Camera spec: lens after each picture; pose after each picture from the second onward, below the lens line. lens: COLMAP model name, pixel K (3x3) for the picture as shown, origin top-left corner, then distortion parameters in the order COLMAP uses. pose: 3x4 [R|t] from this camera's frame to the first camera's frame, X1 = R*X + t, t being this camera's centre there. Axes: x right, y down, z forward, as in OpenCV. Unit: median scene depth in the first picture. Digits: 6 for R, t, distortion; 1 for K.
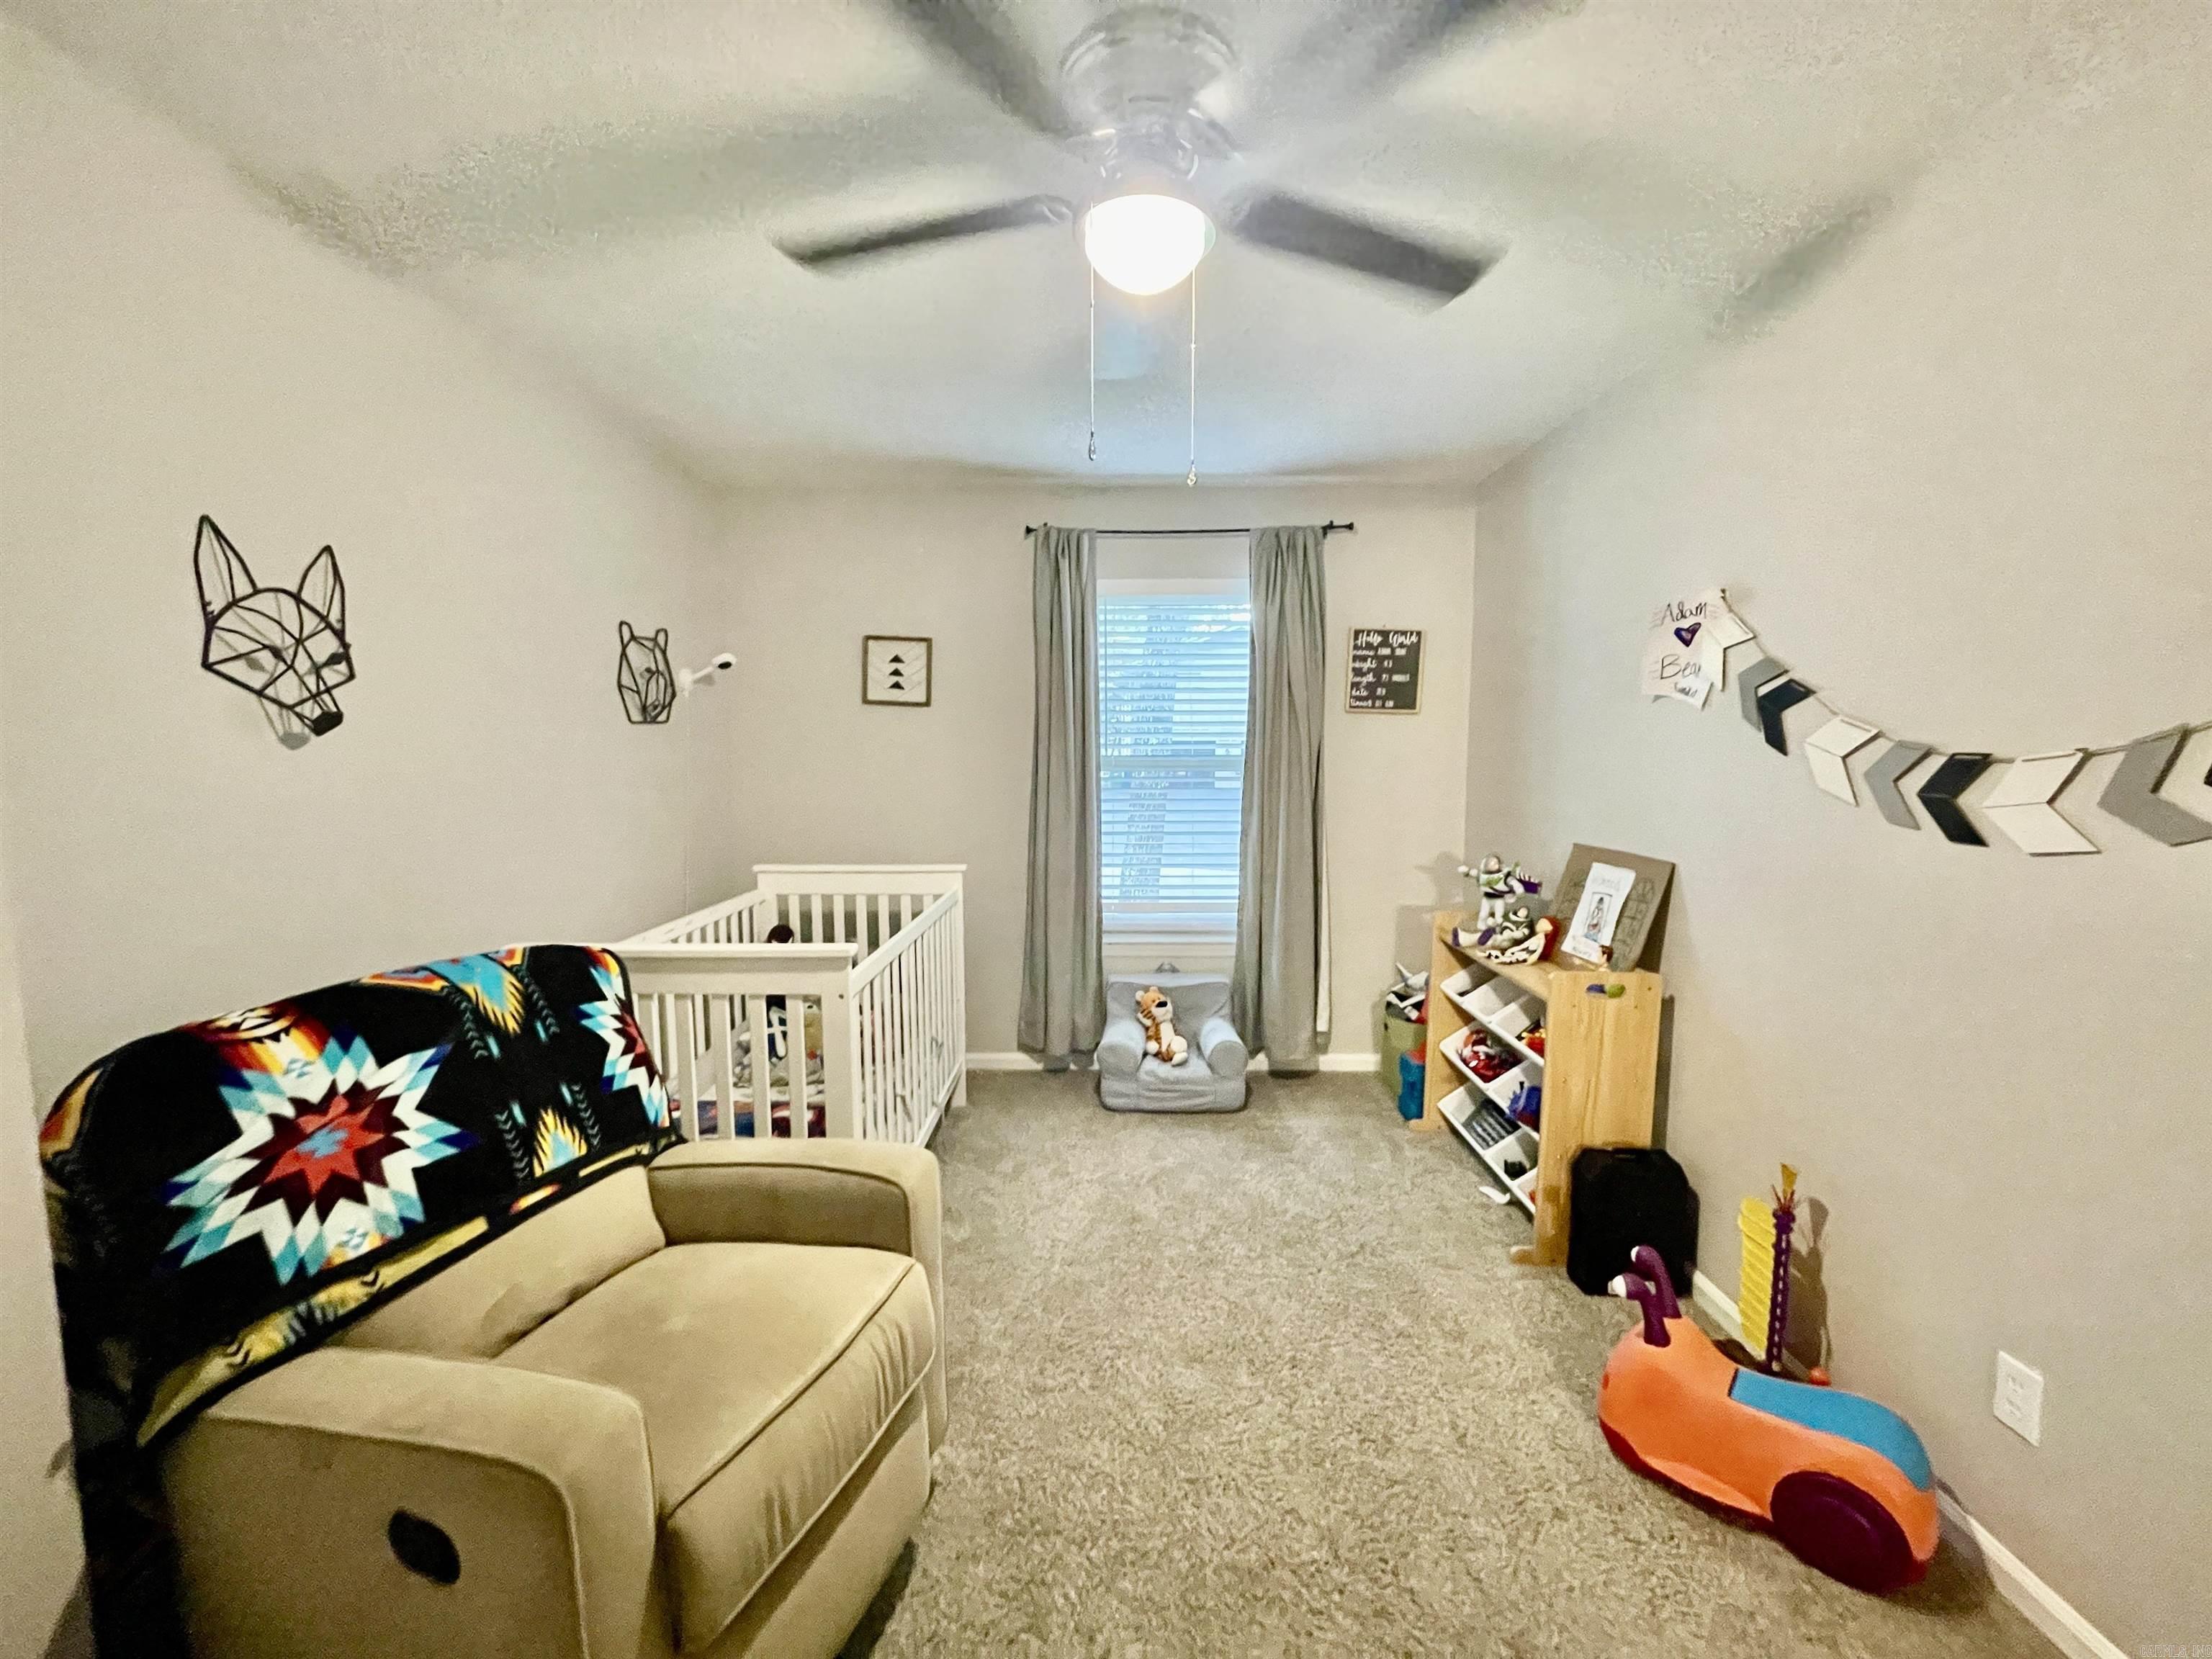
lens RADIAL K [[887.8, 0, 1106.0], [0, 887.8, 829.5], [0, 0, 1]] dist [-0.002866, -0.000322]
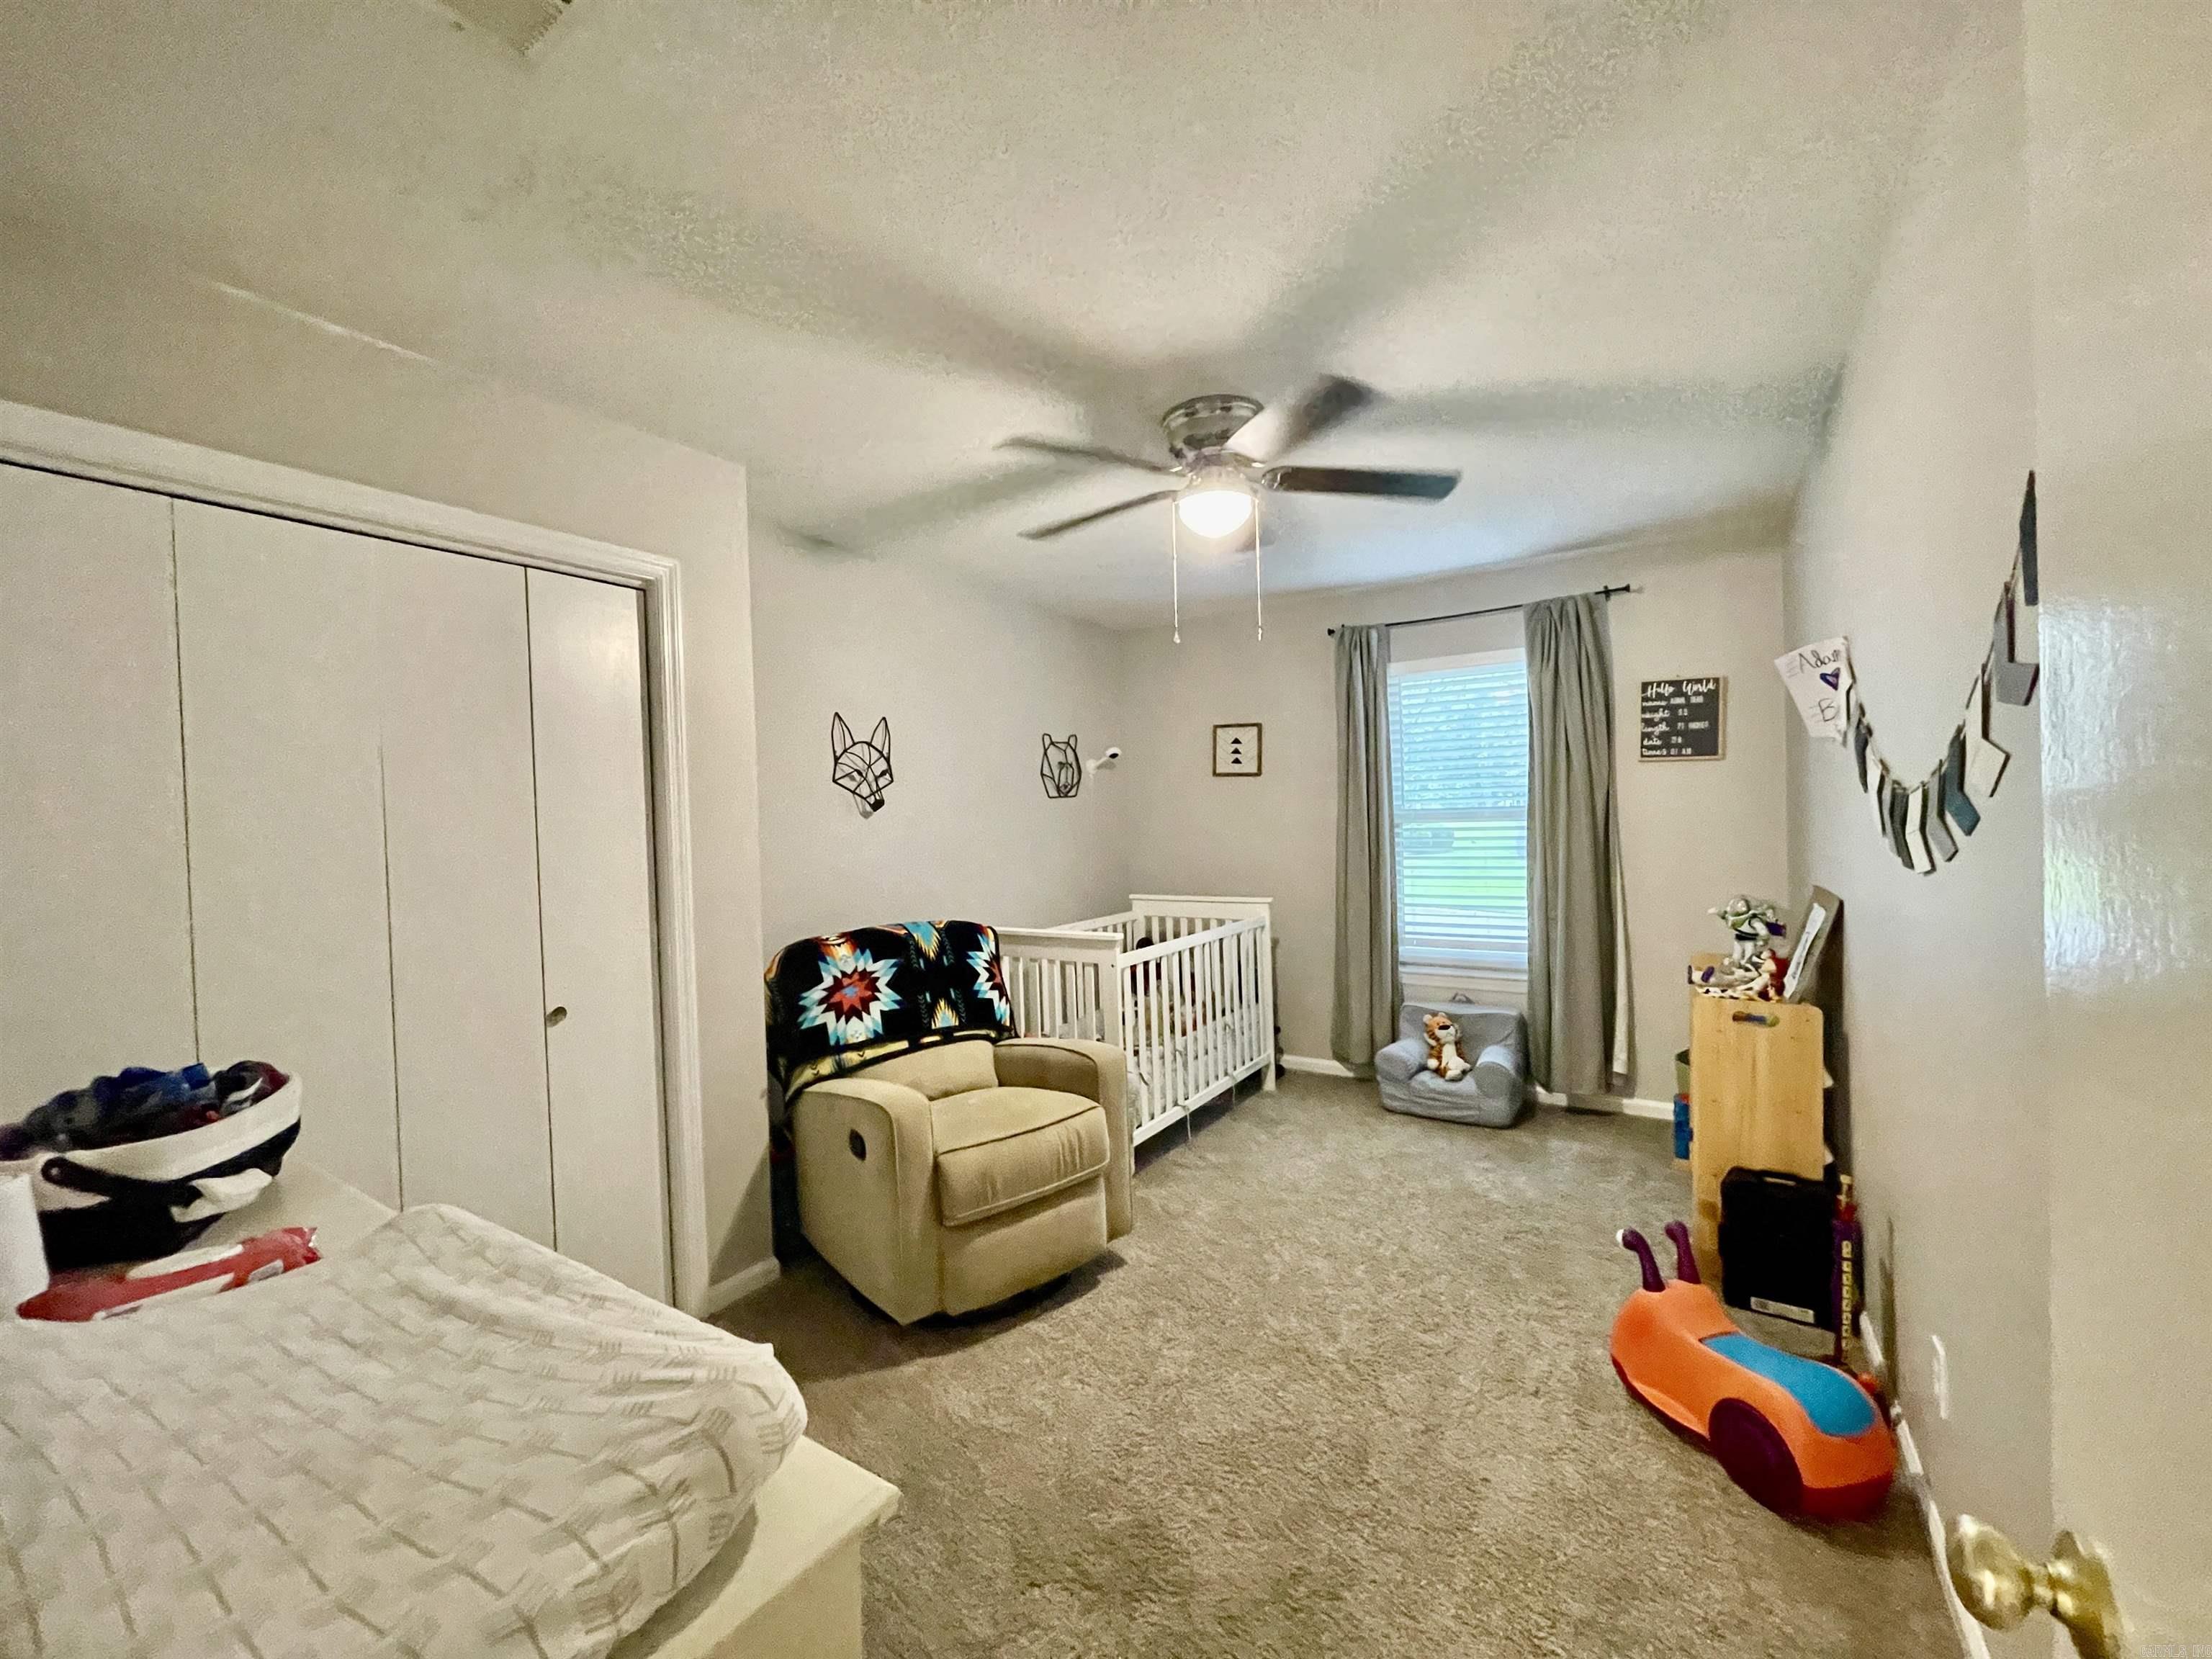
lens RADIAL K [[887.8, 0, 1106.0], [0, 887.8, 829.5], [0, 0, 1]] dist [-0.002866, -0.000322]
pose [[0.845966, -0.016757, -0.532974, 0.610083], [-0.020118, 0.997792, -0.063303, 0.050224], [0.532858, 0.064274, 0.843760, -0.407136]]
